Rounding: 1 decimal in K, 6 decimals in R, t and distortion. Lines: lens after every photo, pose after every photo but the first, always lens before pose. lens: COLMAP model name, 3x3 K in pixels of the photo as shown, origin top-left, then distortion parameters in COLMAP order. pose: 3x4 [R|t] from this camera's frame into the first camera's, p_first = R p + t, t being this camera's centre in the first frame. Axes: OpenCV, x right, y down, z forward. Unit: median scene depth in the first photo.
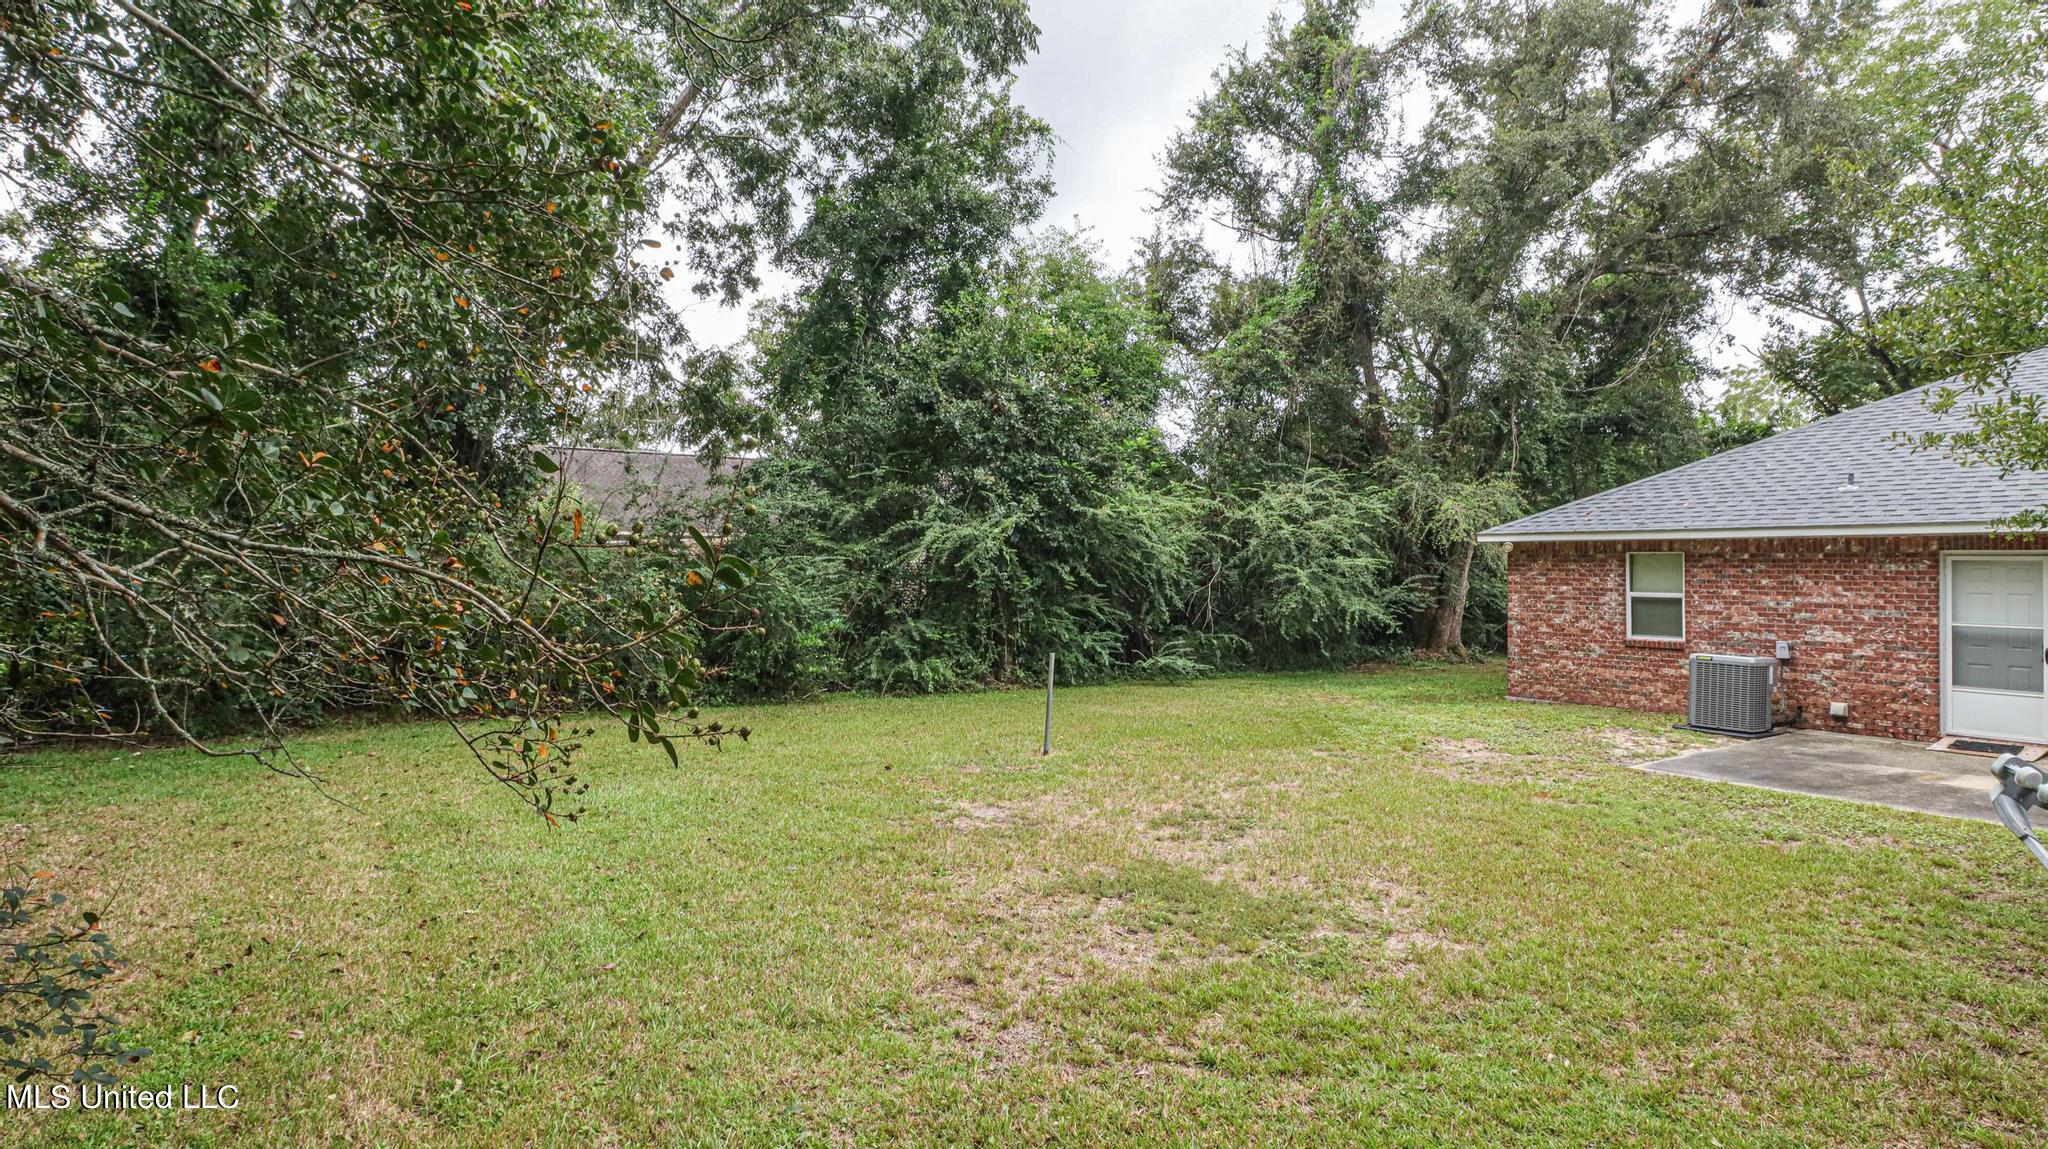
lens RADIAL K [[1115.5, 0, 1025.4], [0, 1115.5, 571.5], [0, 0, 1]] dist [-0.000542, -0.000114]
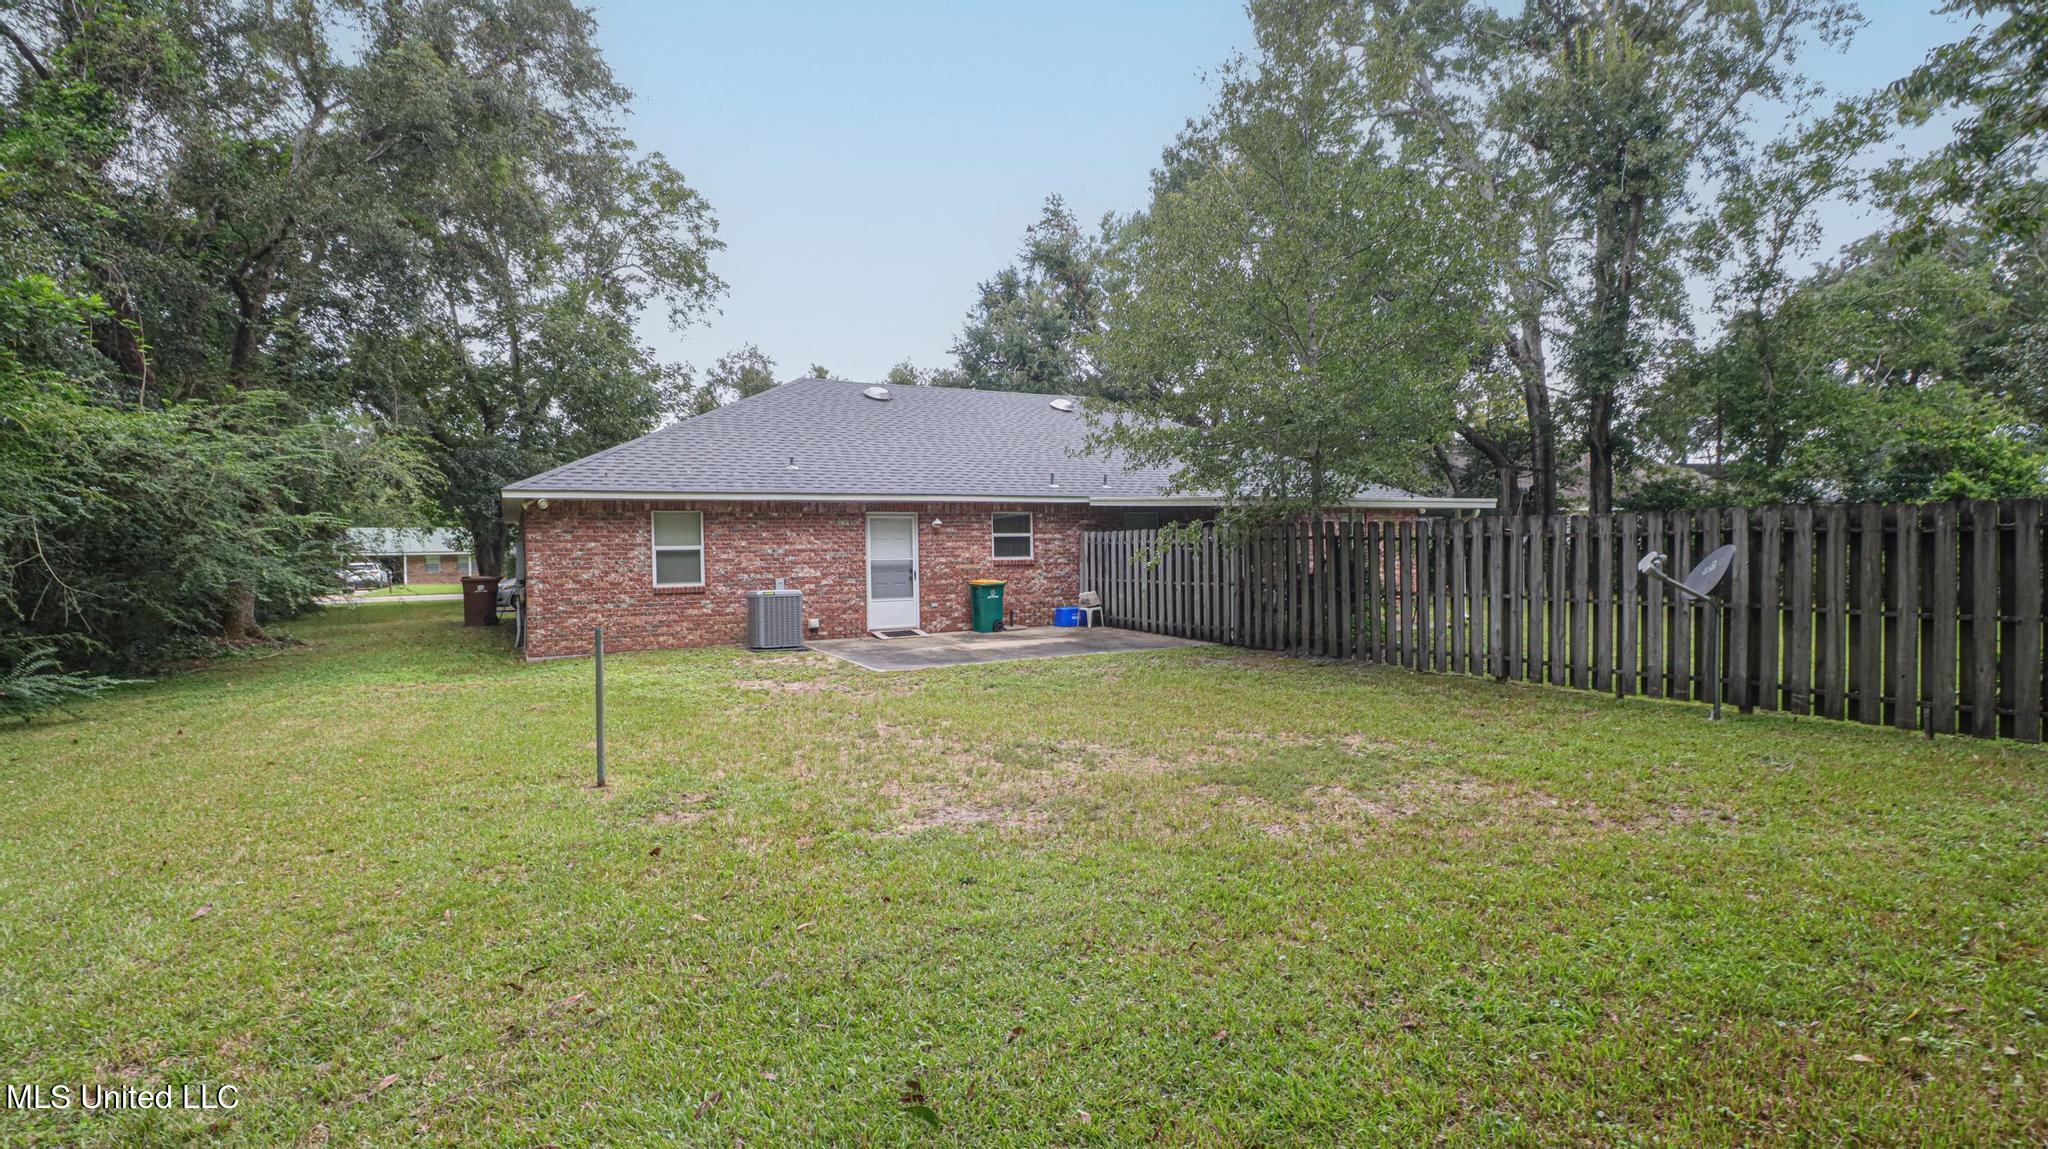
lens RADIAL K [[1024.2, 0, 1024.0], [0, 1024.2, 567.4], [0, 0, 1]] dist [-0.000270, -0.000006]
pose [[0.052840, -0.036405, 0.997939, -0.493205], [0.016220, 0.999235, 0.035593, 0.009422], [-0.998471, 0.014306, 0.053390, 0.596448]]
